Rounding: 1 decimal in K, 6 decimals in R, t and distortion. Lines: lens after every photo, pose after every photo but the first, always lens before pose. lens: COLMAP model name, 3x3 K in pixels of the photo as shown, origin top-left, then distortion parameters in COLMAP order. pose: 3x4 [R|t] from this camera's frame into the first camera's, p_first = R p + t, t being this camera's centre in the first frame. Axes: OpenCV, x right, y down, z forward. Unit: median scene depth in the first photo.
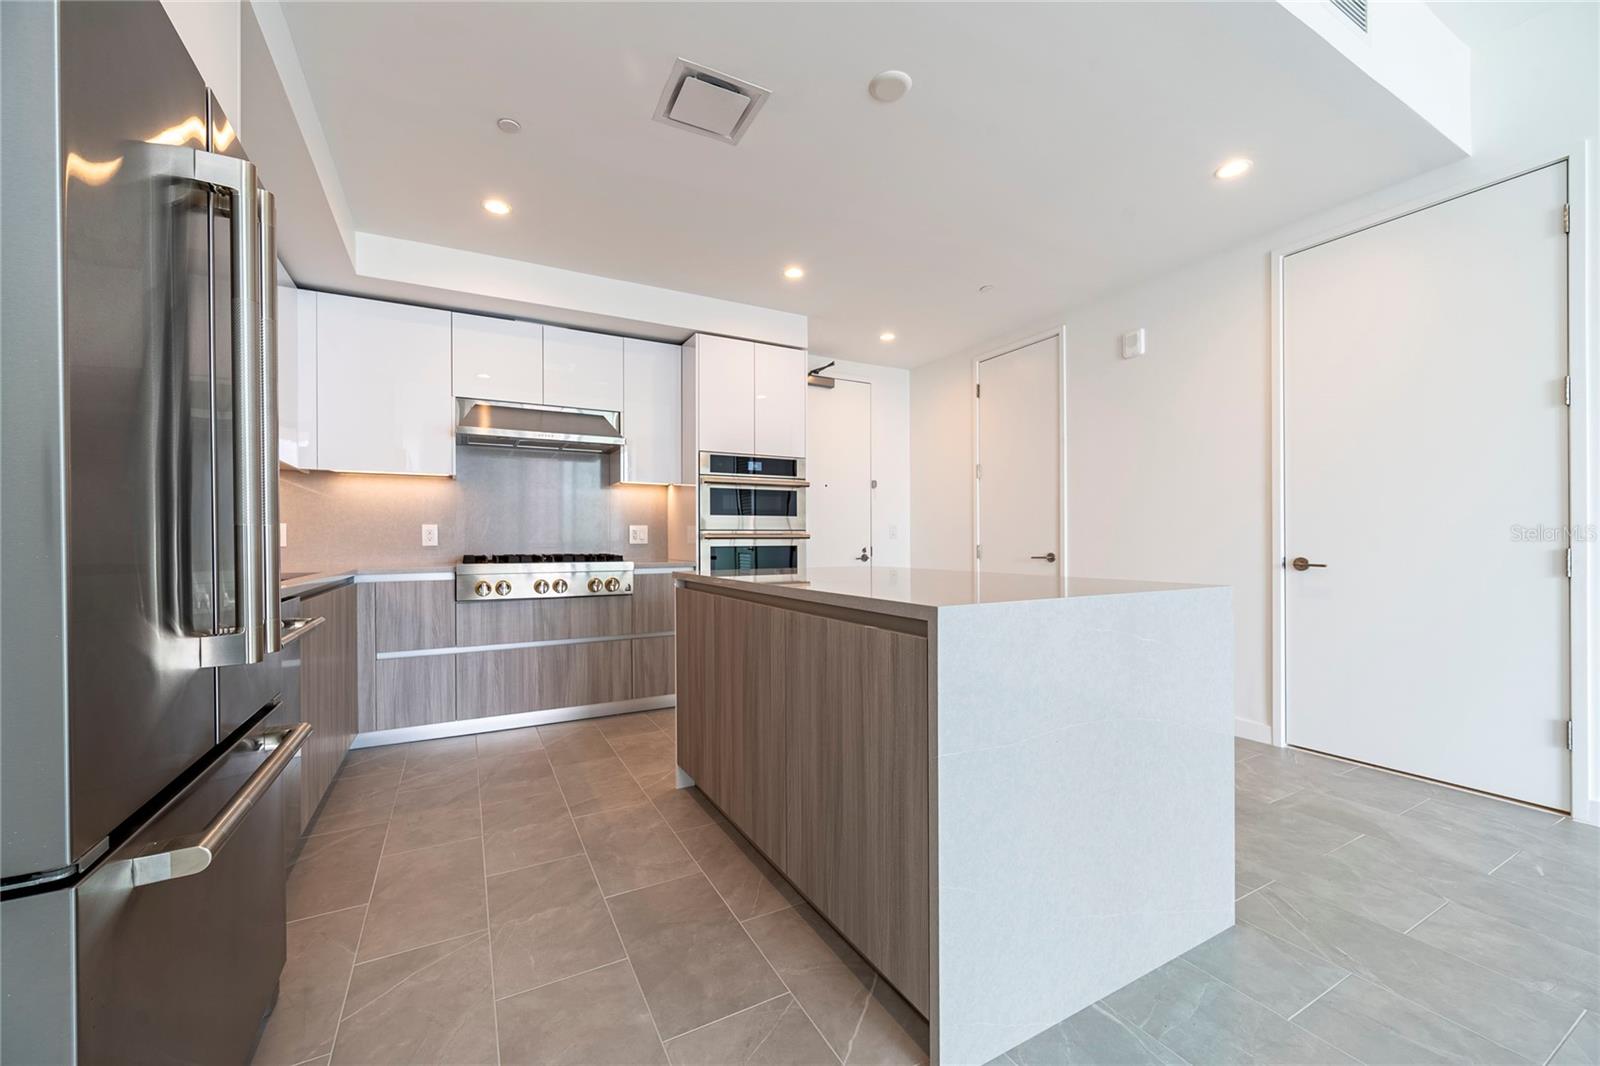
lens RADIAL K [[637.5, 0, 806.0], [0, 637.5, 541.9], [0, 0, 1]] dist [-0.002072, 0.000073]
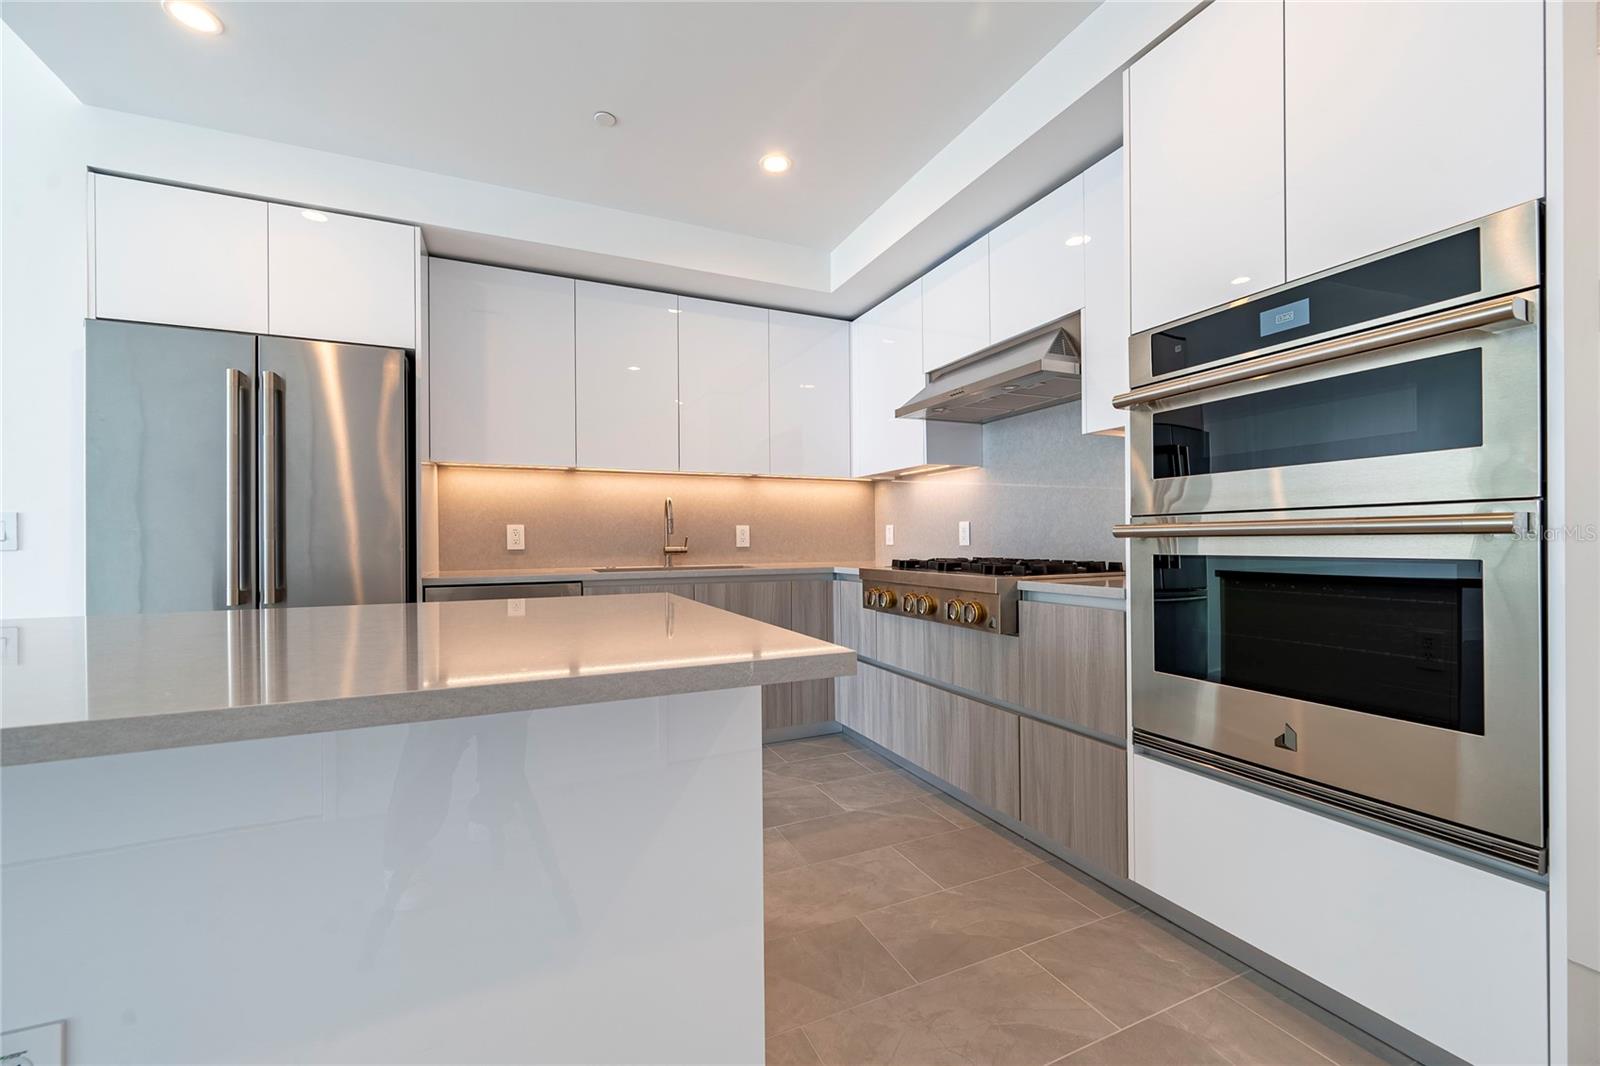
lens RADIAL K [[637.5, 0, 806.0], [0, 637.5, 541.9], [0, 0, 1]] dist [-0.002072, 0.000073]
pose [[-0.087397, 0.005914, -0.996156, 0.319782], [0.005285, 0.999971, 0.005472, -0.005350], [0.996160, -0.004786, -0.087426, 0.907726]]
